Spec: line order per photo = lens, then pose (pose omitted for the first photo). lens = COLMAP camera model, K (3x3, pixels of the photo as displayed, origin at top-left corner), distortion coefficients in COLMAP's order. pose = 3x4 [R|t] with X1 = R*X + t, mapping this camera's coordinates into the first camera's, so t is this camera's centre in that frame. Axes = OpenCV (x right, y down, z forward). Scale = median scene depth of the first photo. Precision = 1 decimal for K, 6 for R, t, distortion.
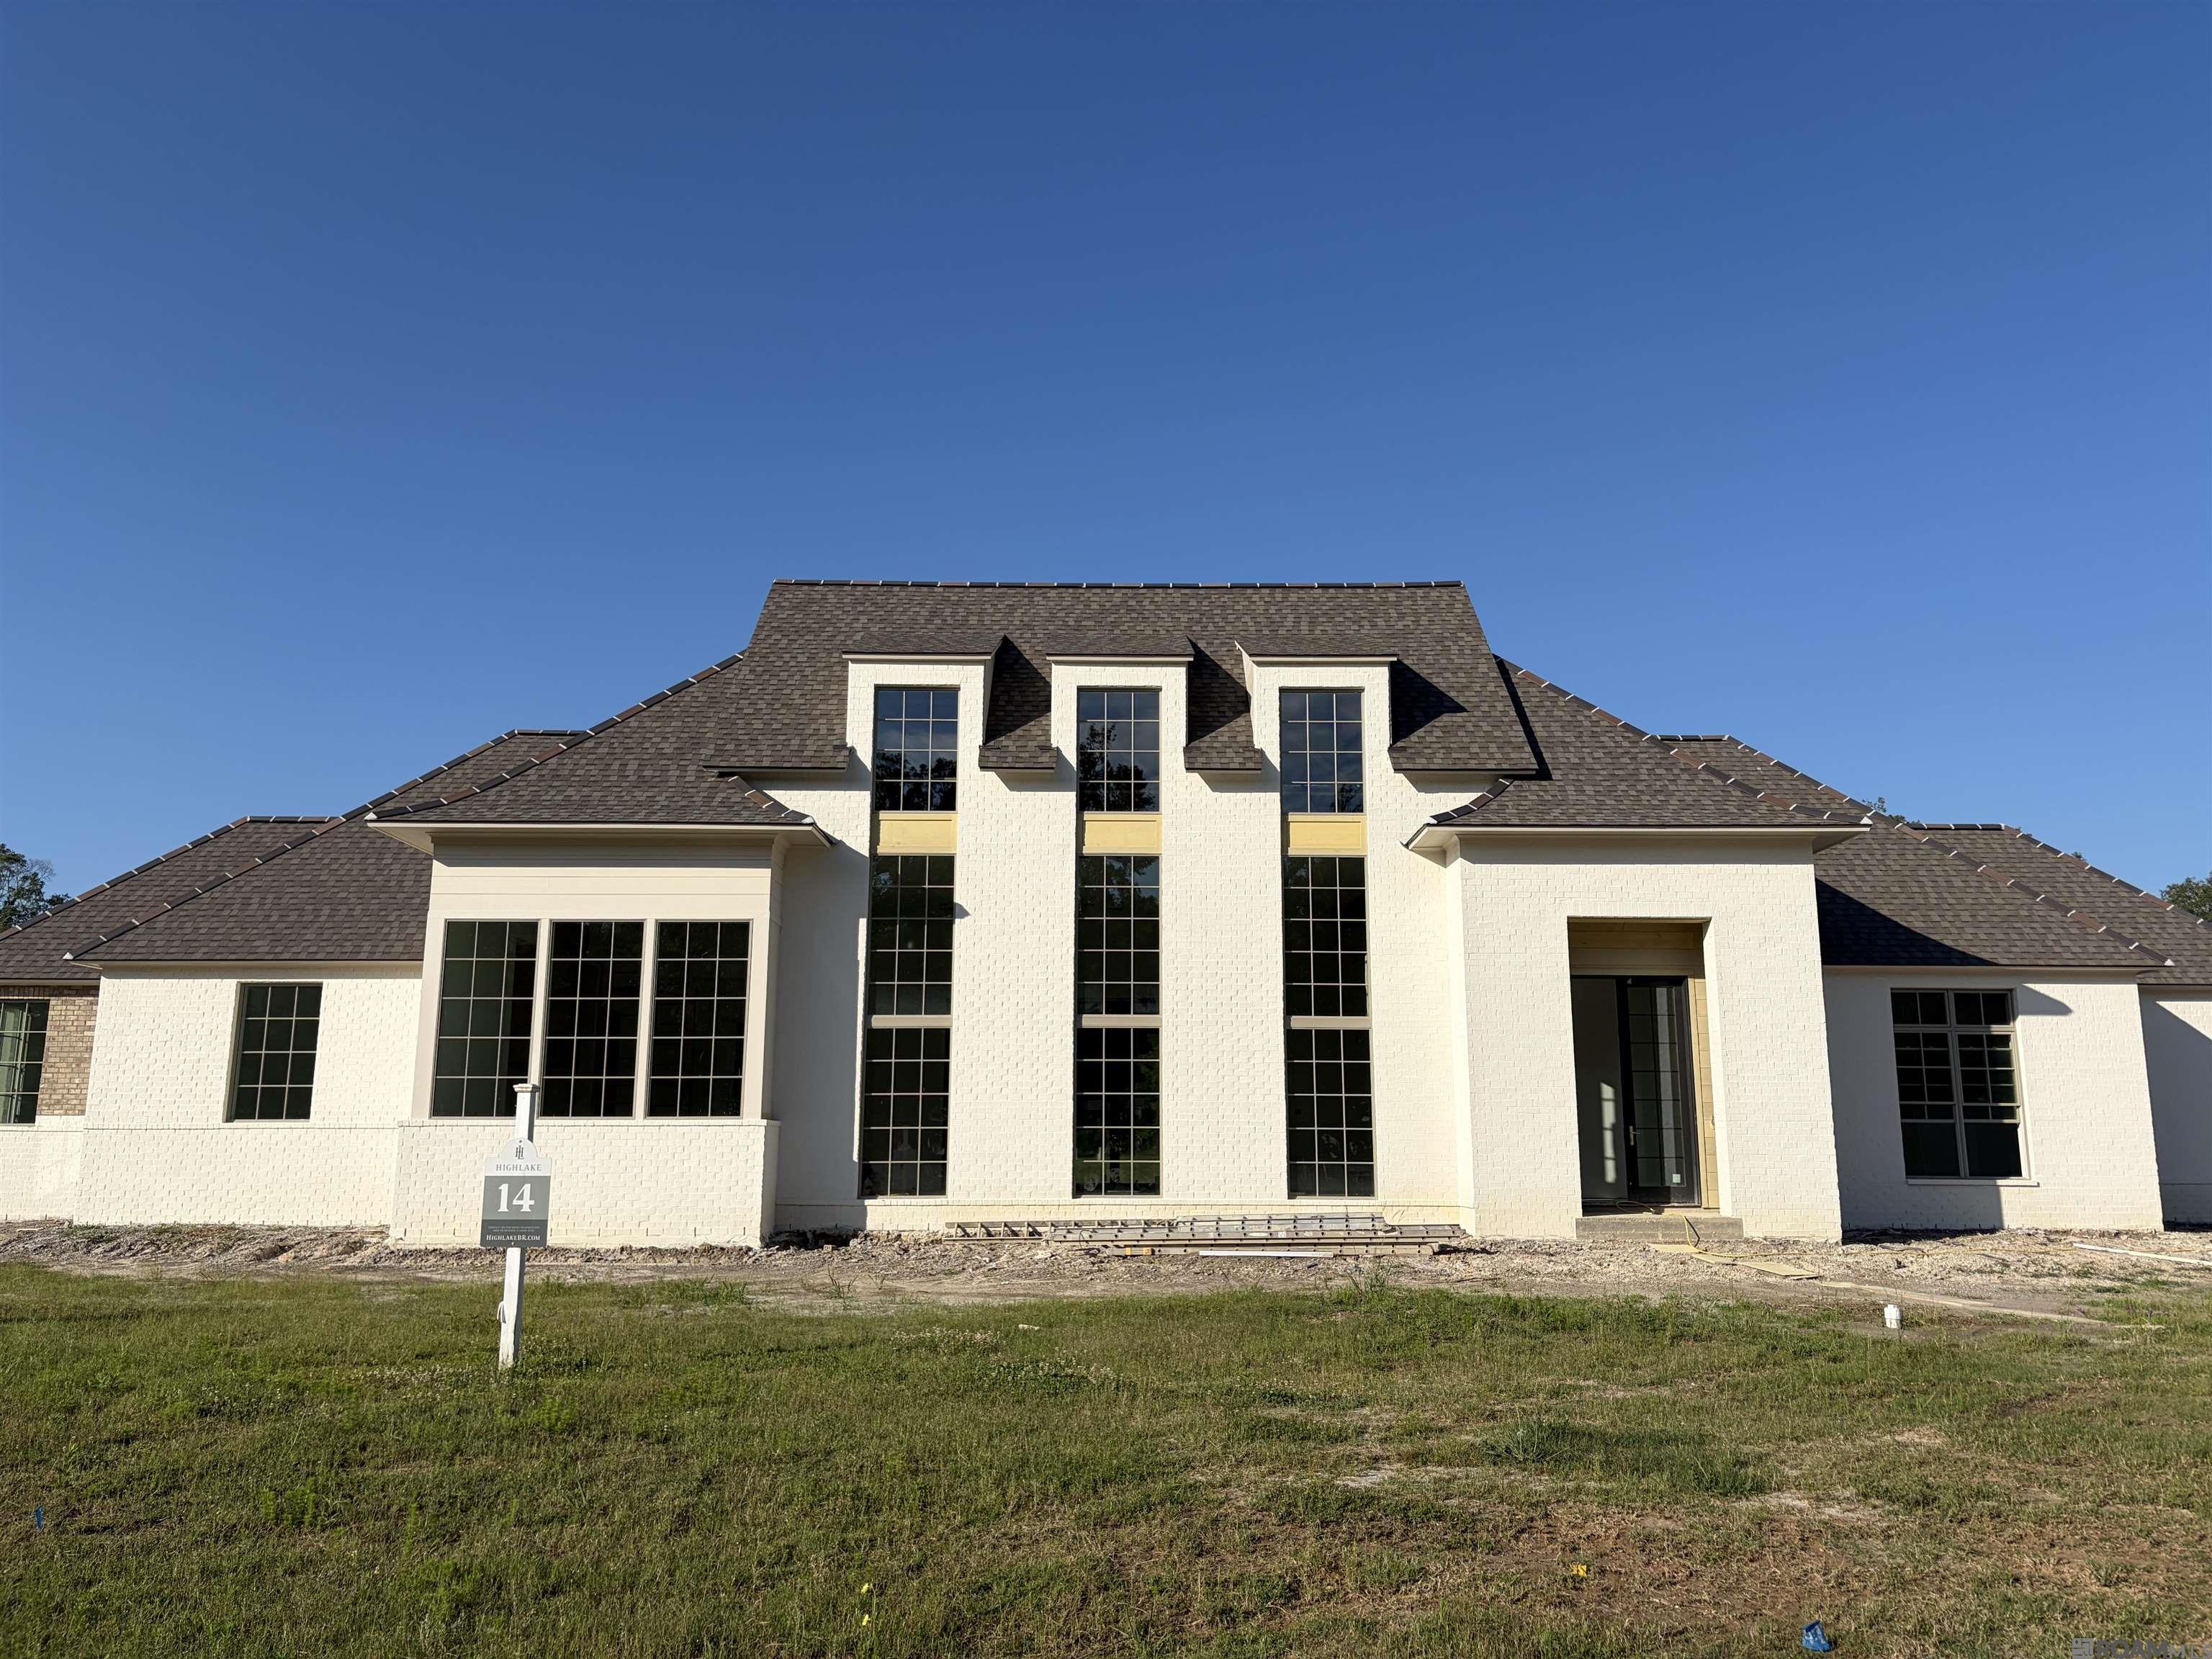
lens RADIAL K [[1644.3, 0, 1123.3], [0, 1644.3, 829.5], [0, 0, 1]] dist [0.041680, -0.021839]
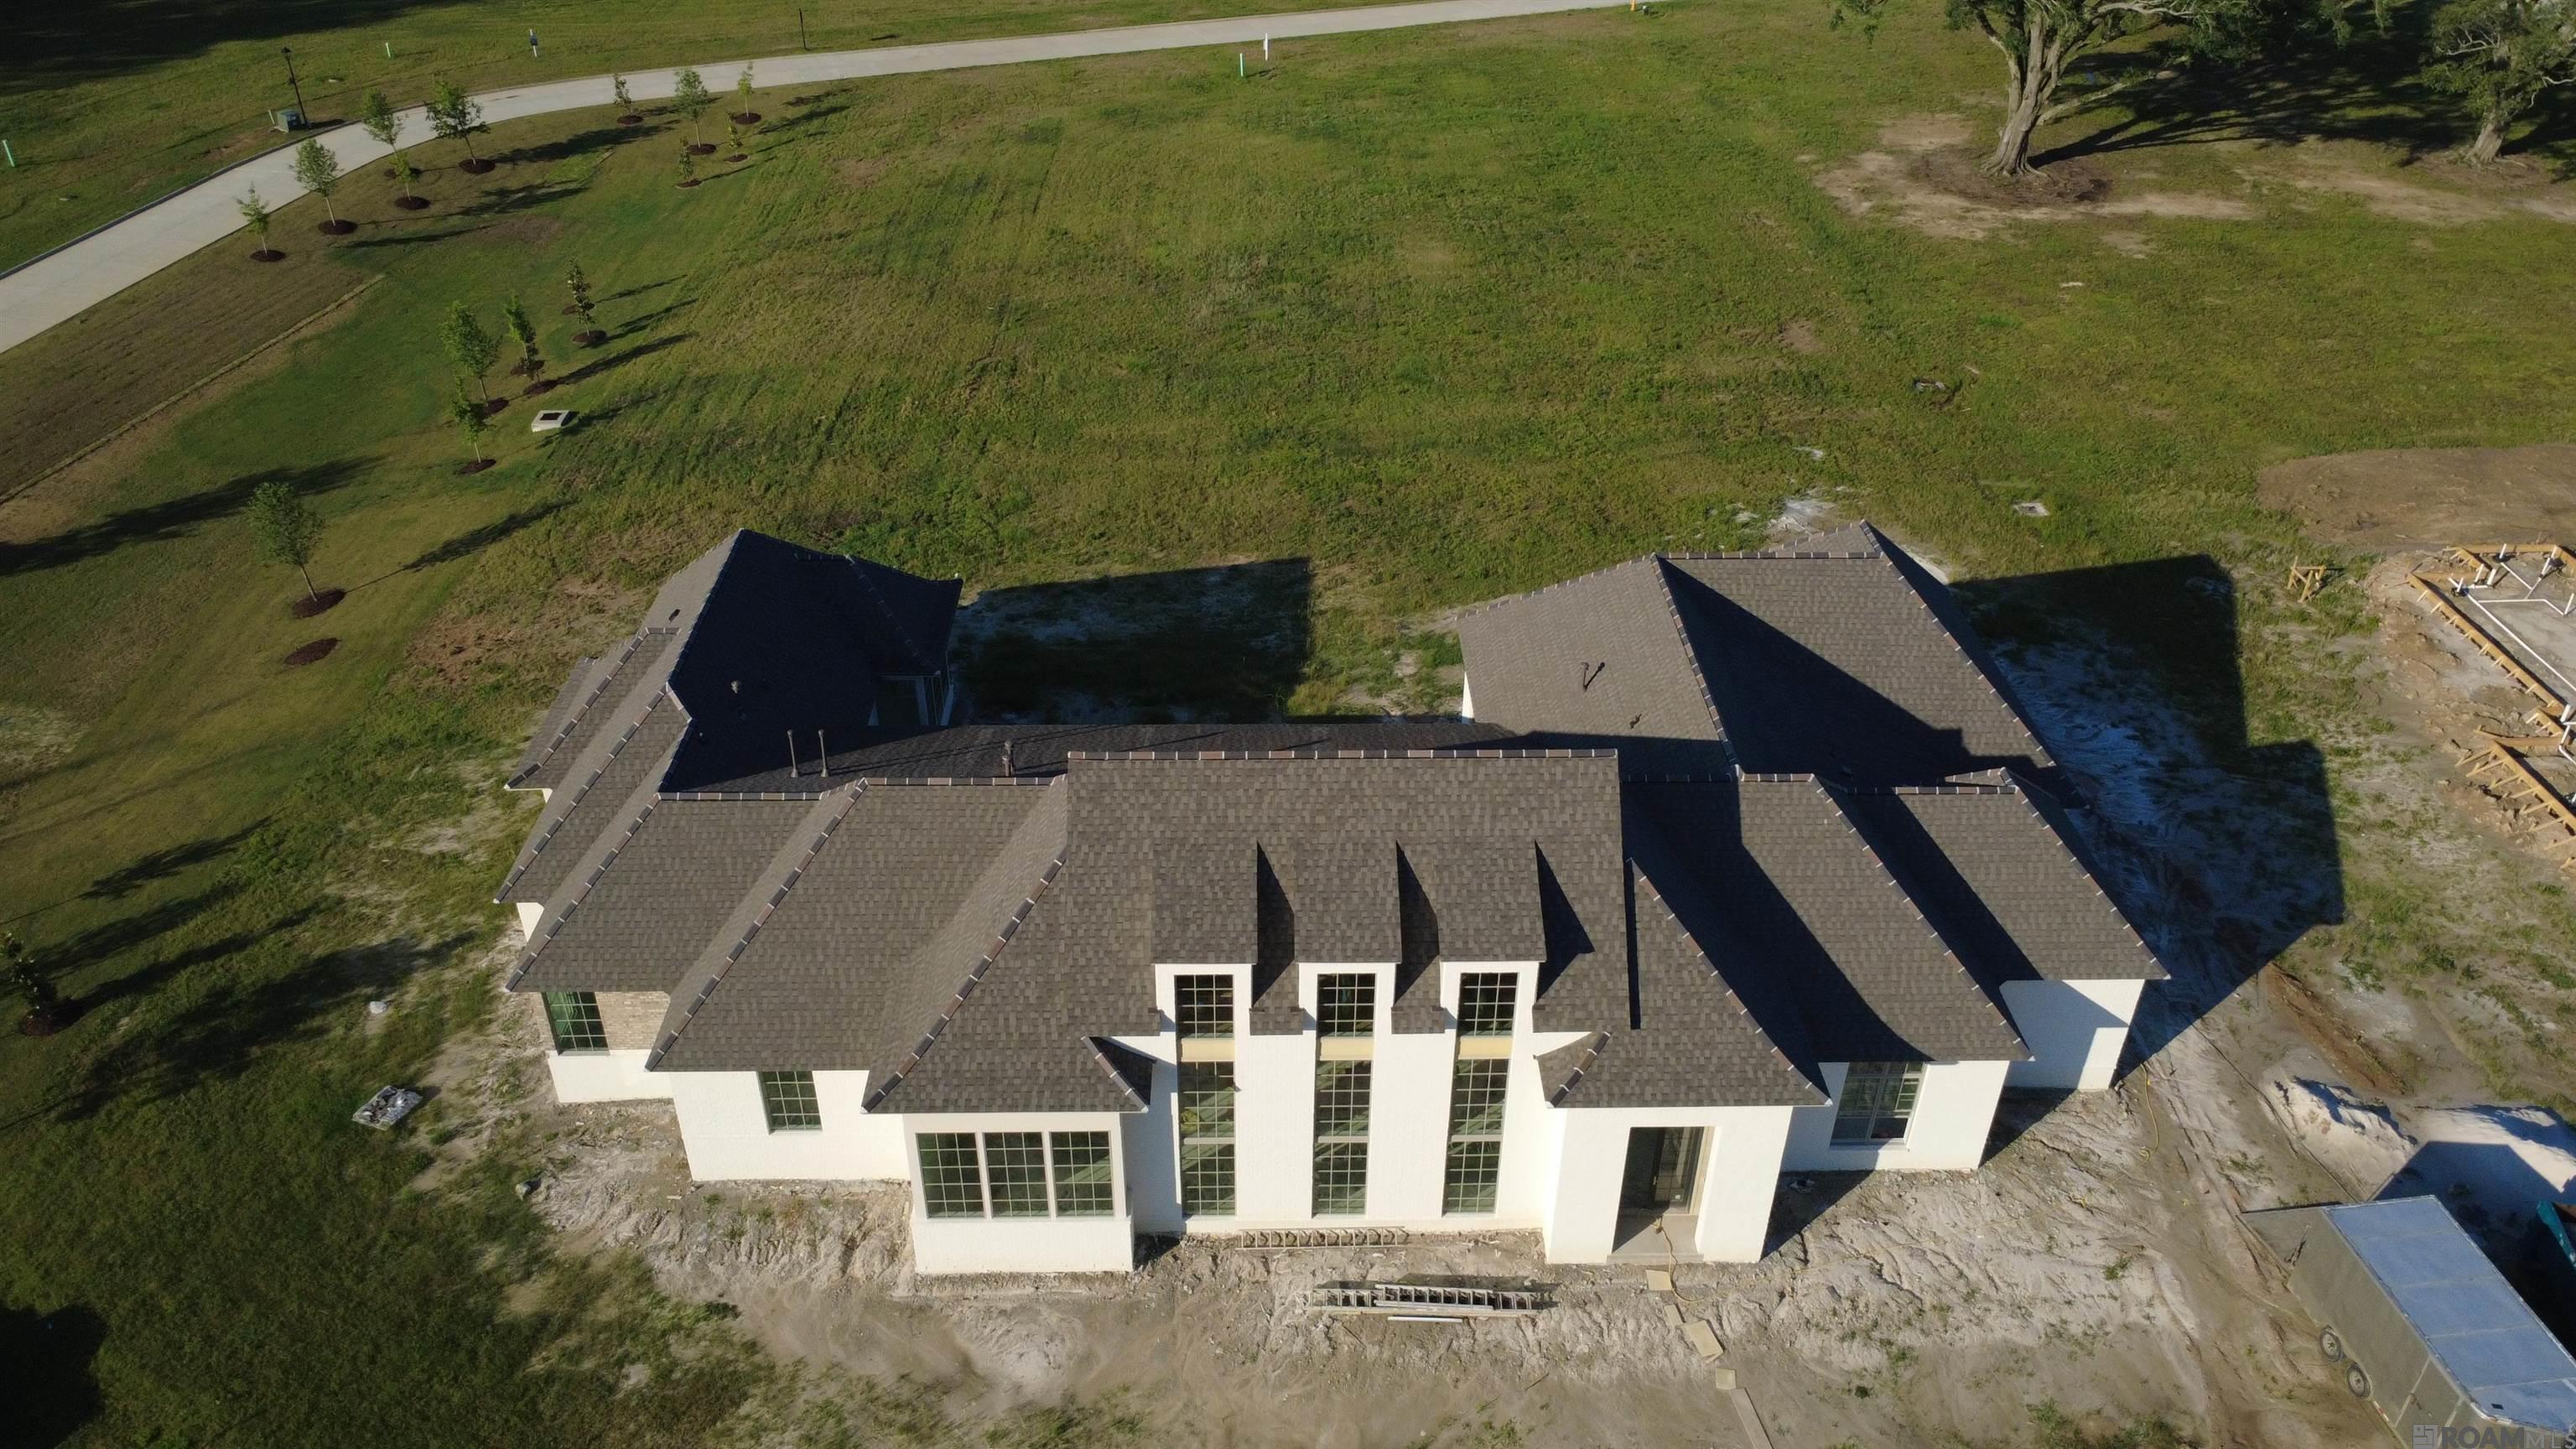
lens RADIAL K [[1885.8, 0, 1289.5], [0, 1885.8, 735.4], [0, 0, 1]] dist [-0.006373, 0.002270]
pose [[0.999908, 0.000371, 0.013557, -0.075650], [-0.009707, 0.717684, 0.696302, -1.385980], [-0.009472, -0.696369, 0.717621, -0.022079]]
